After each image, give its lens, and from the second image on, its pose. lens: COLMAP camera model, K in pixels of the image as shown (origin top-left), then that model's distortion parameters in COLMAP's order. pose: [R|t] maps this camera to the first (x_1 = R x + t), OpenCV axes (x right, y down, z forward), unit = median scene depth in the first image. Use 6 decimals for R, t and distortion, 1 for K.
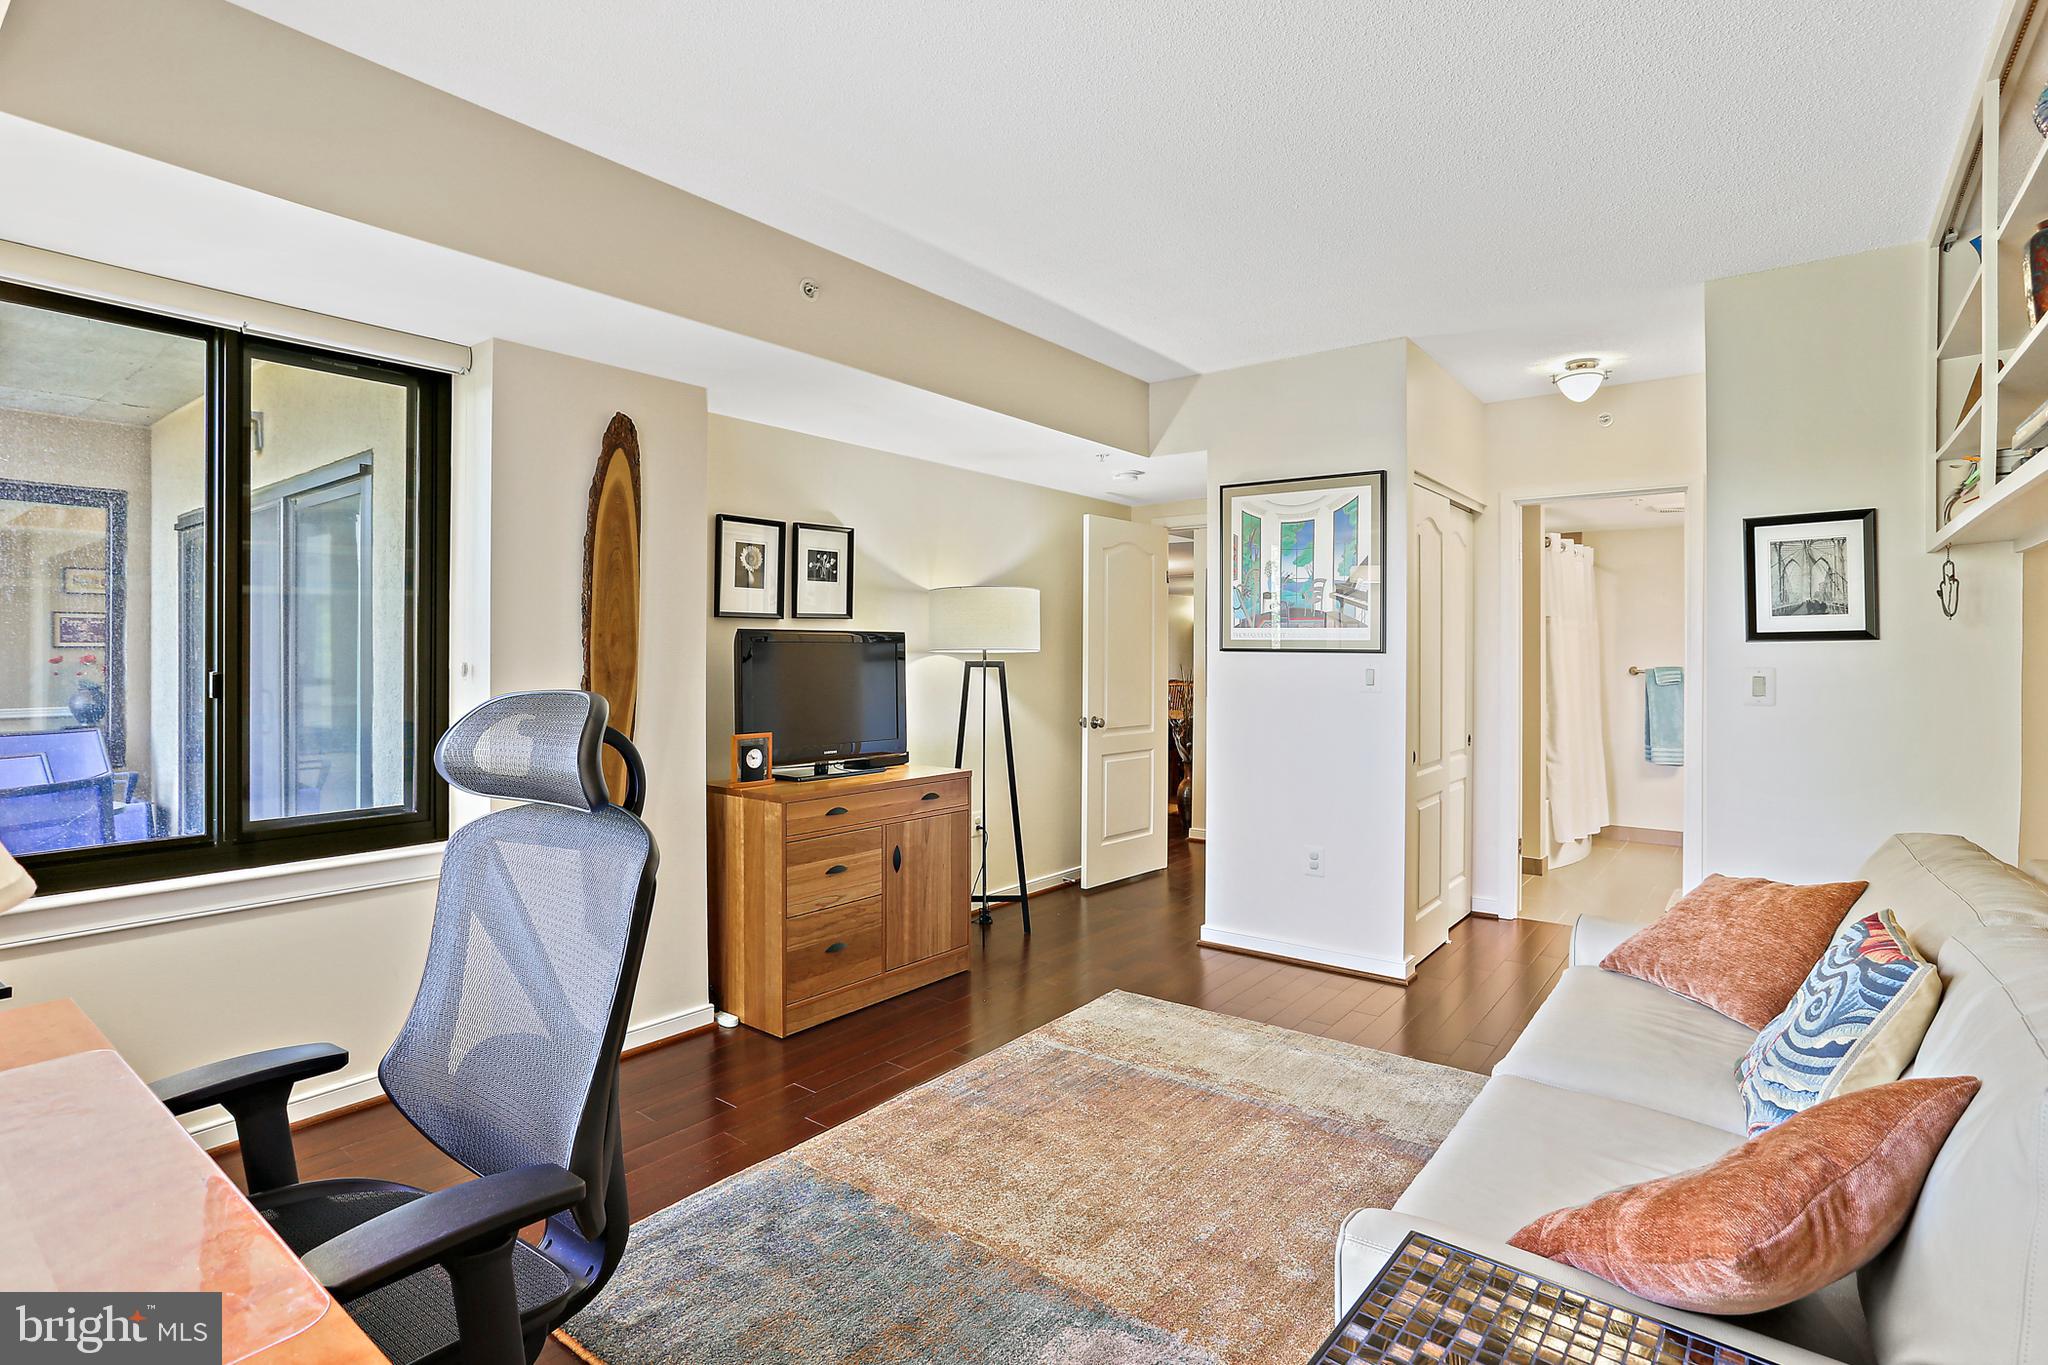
lens RADIAL K [[997.8, 0, 1022.6], [0, 997.8, 655.5], [0, 0, 1]] dist [-0.064880, 0.000211]
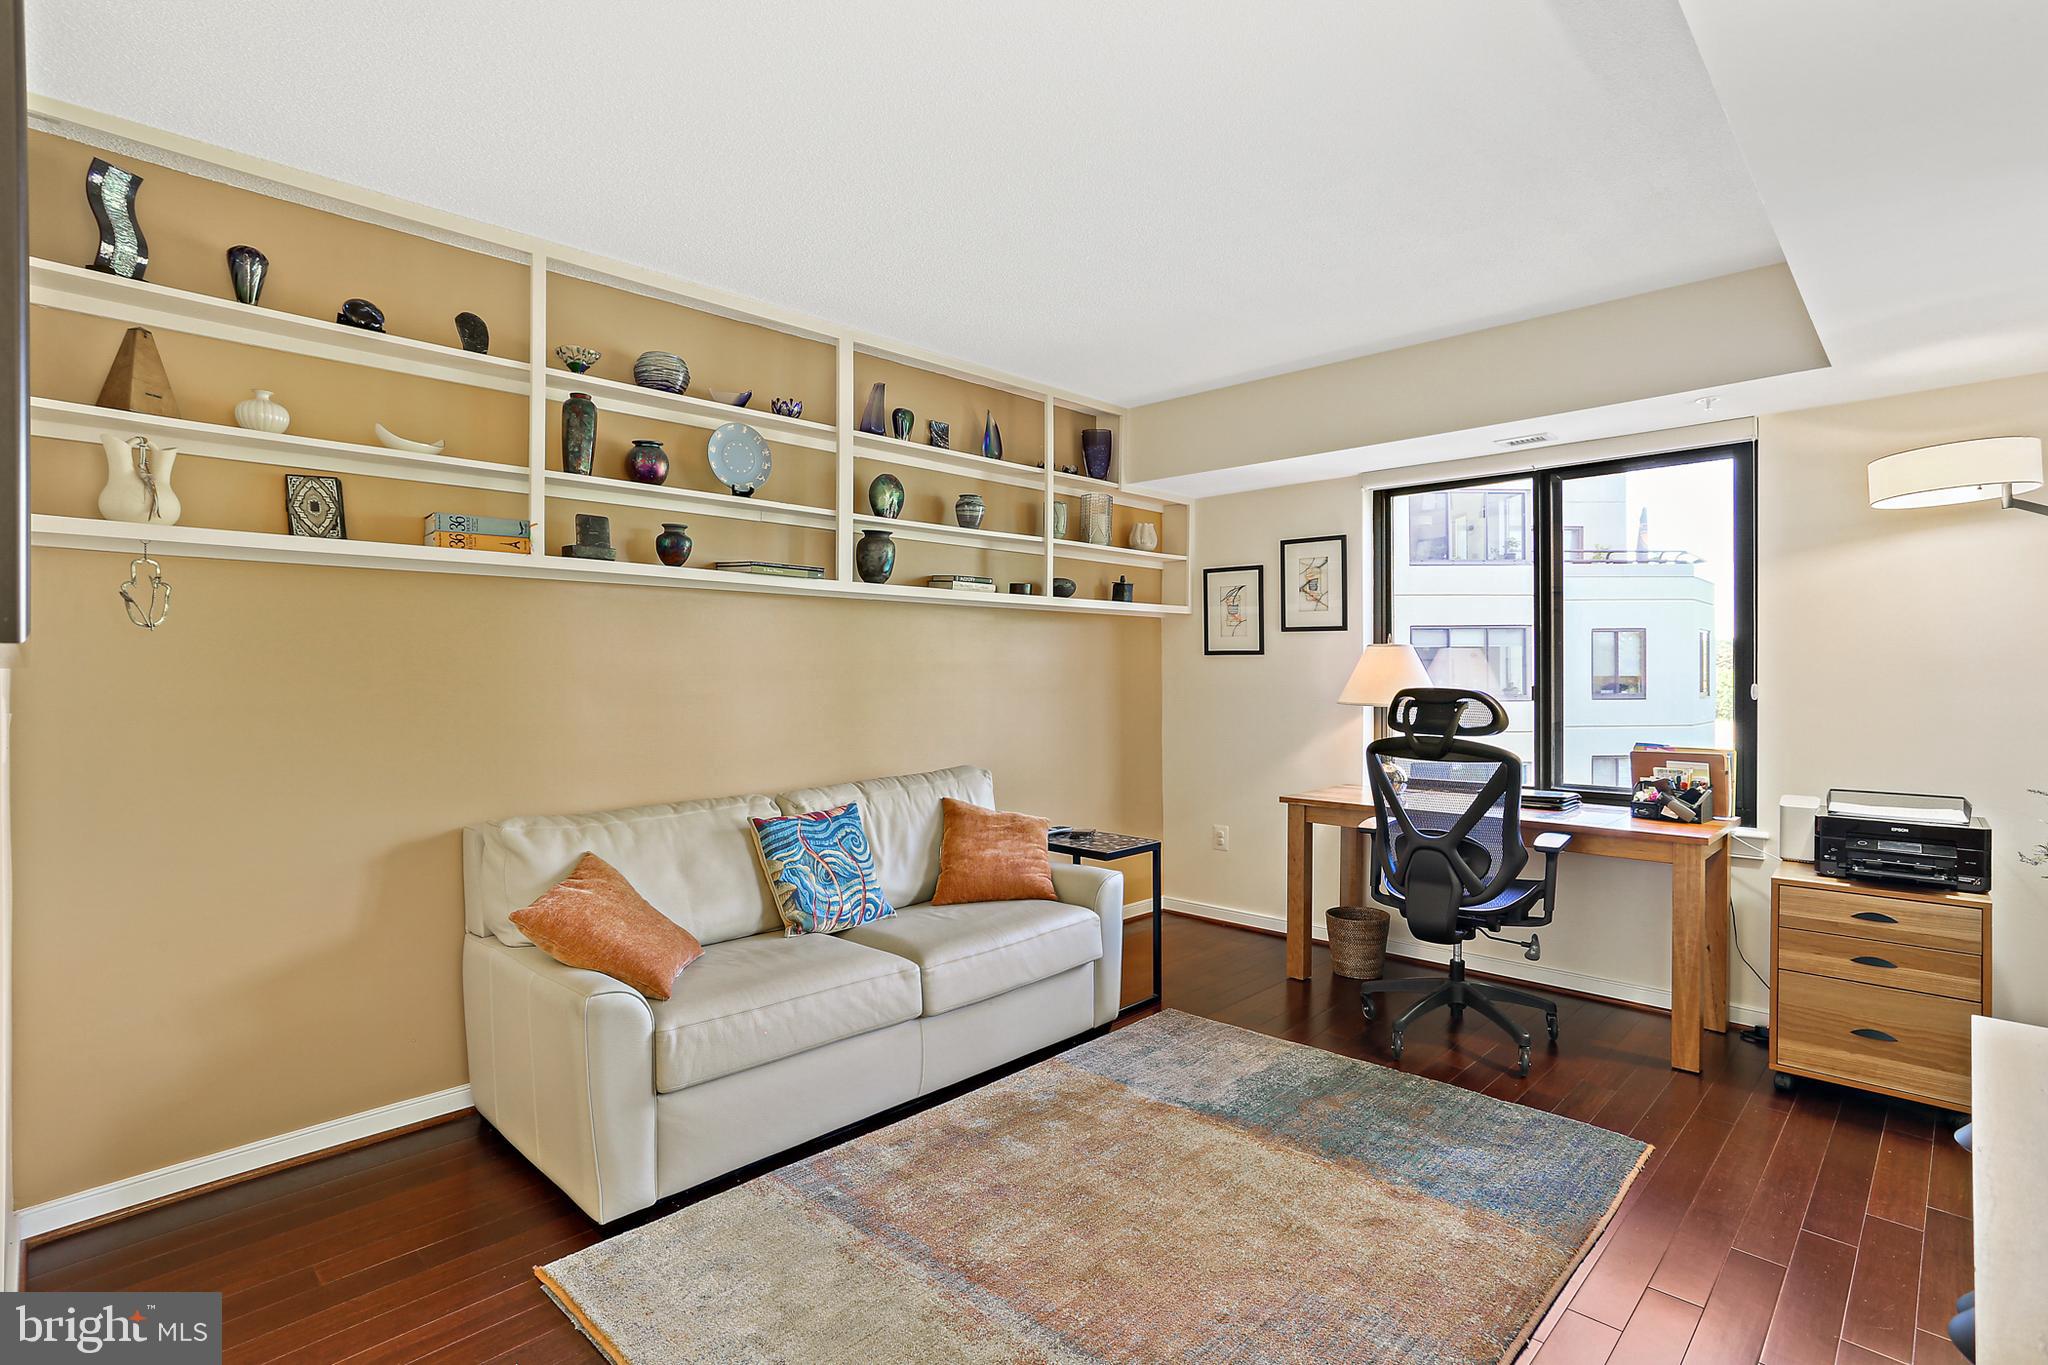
lens RADIAL K [[997.3, 0, 1006.5], [0, 997.3, 676.2], [0, 0, 1]] dist [-0.011484, 0.000266]
pose [[-0.993248, 0.003398, 0.115962, 0.097549], [0.003764, 0.999989, 0.002943, 0.000294], [-0.115951, 0.003359, -0.993249, 1.240956]]
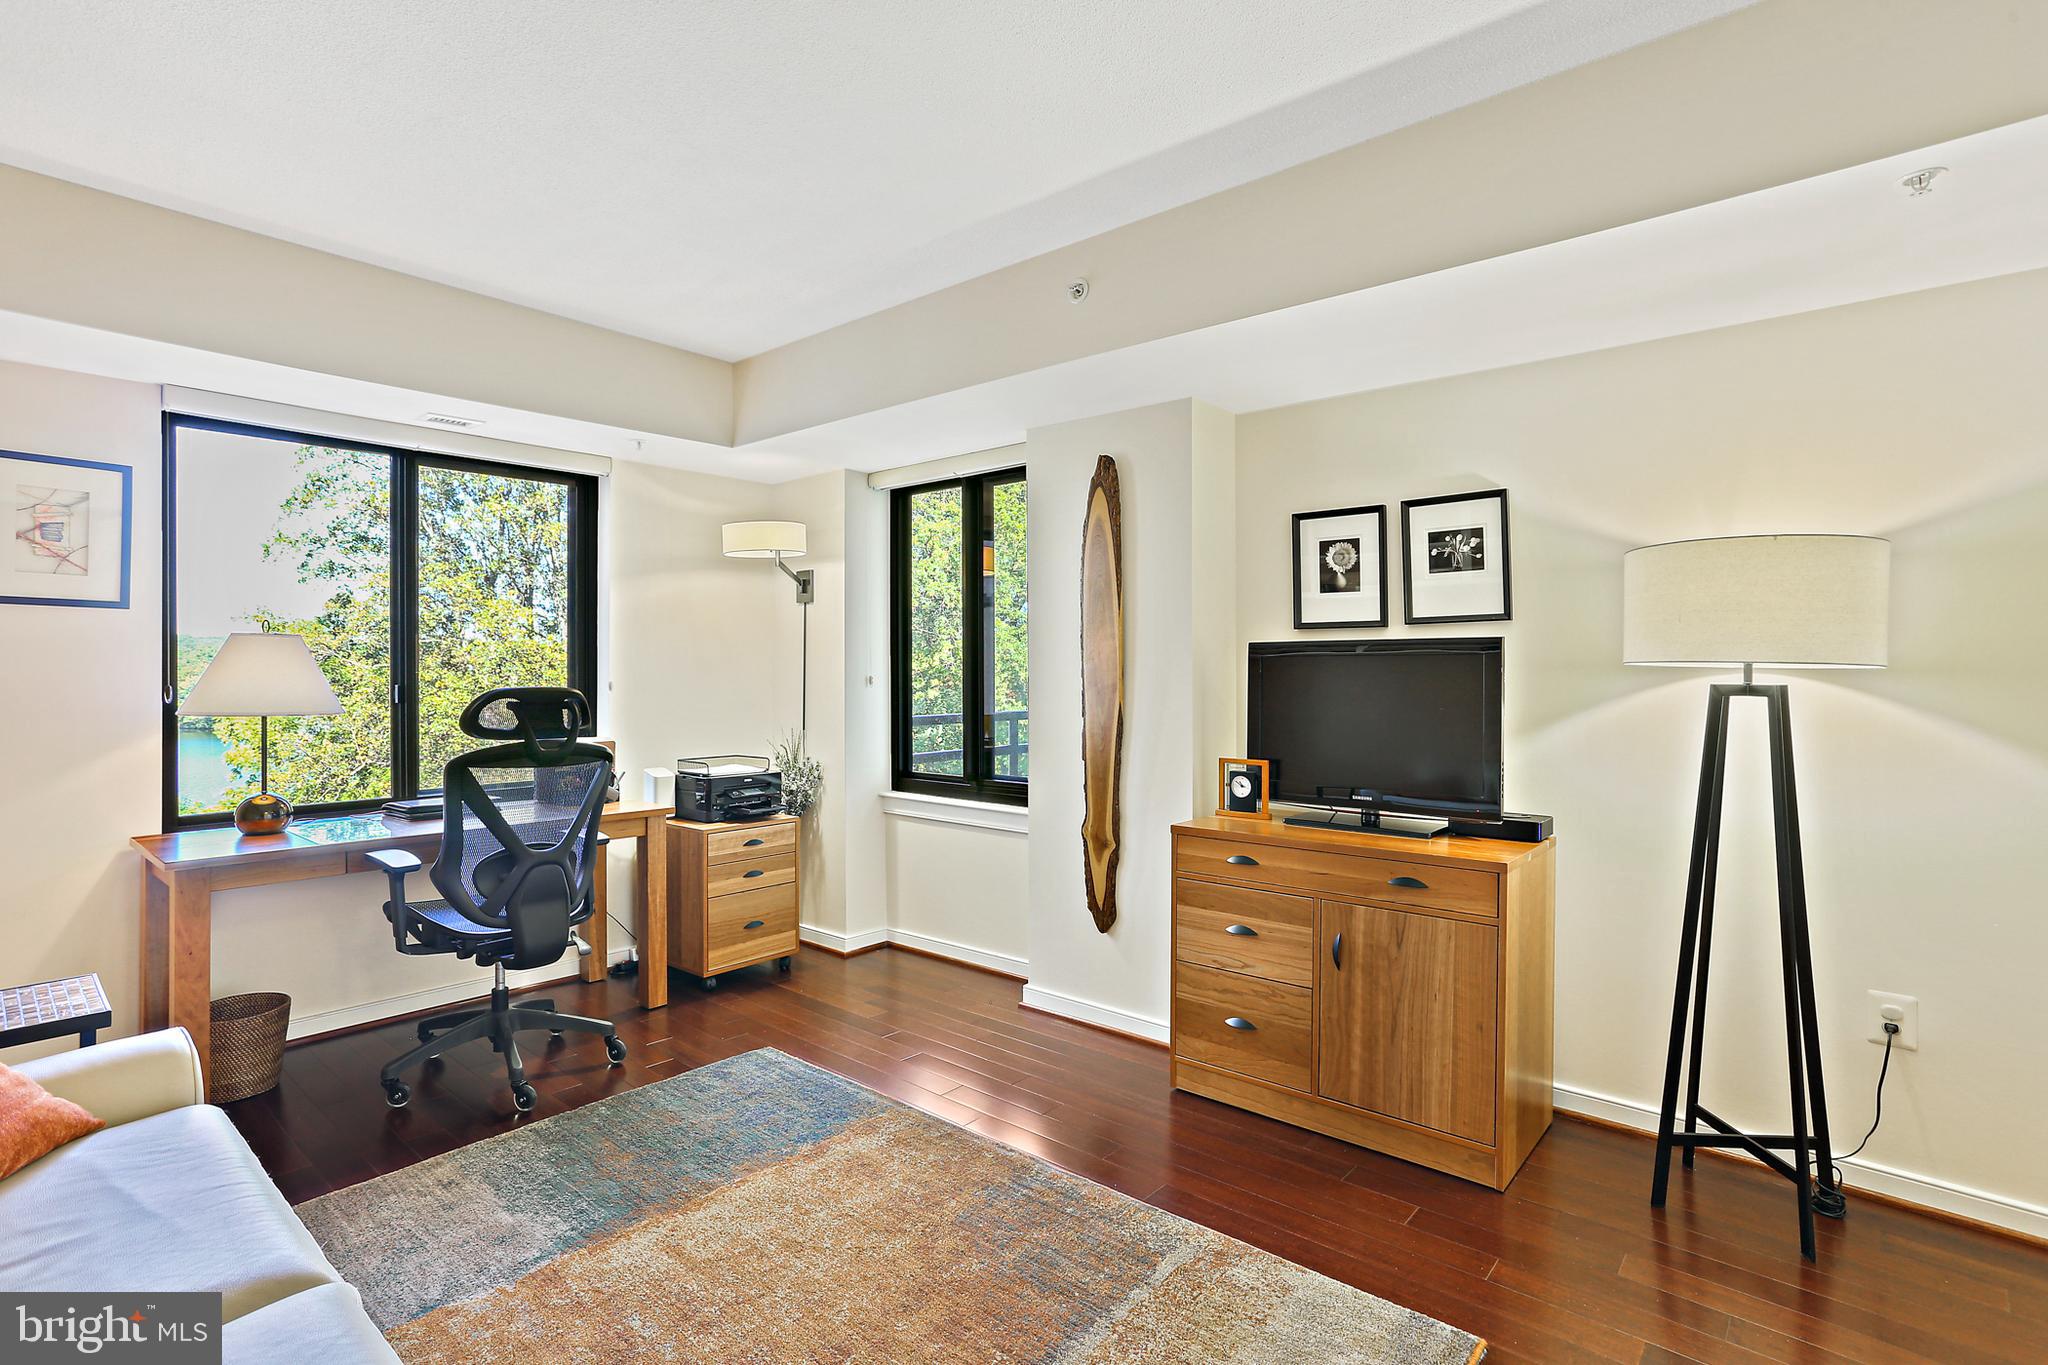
lens RADIAL K [[999.5, 0, 1026.9], [0, 999.5, 670.9], [0, 0, 1]] dist [-0.033163, 0.000018]
pose [[-0.031968, 0.002788, -0.999485, 0.588156], [-0.002358, 0.999993, 0.002865, -0.002769], [0.999486, 0.002448, -0.031961, 0.766554]]
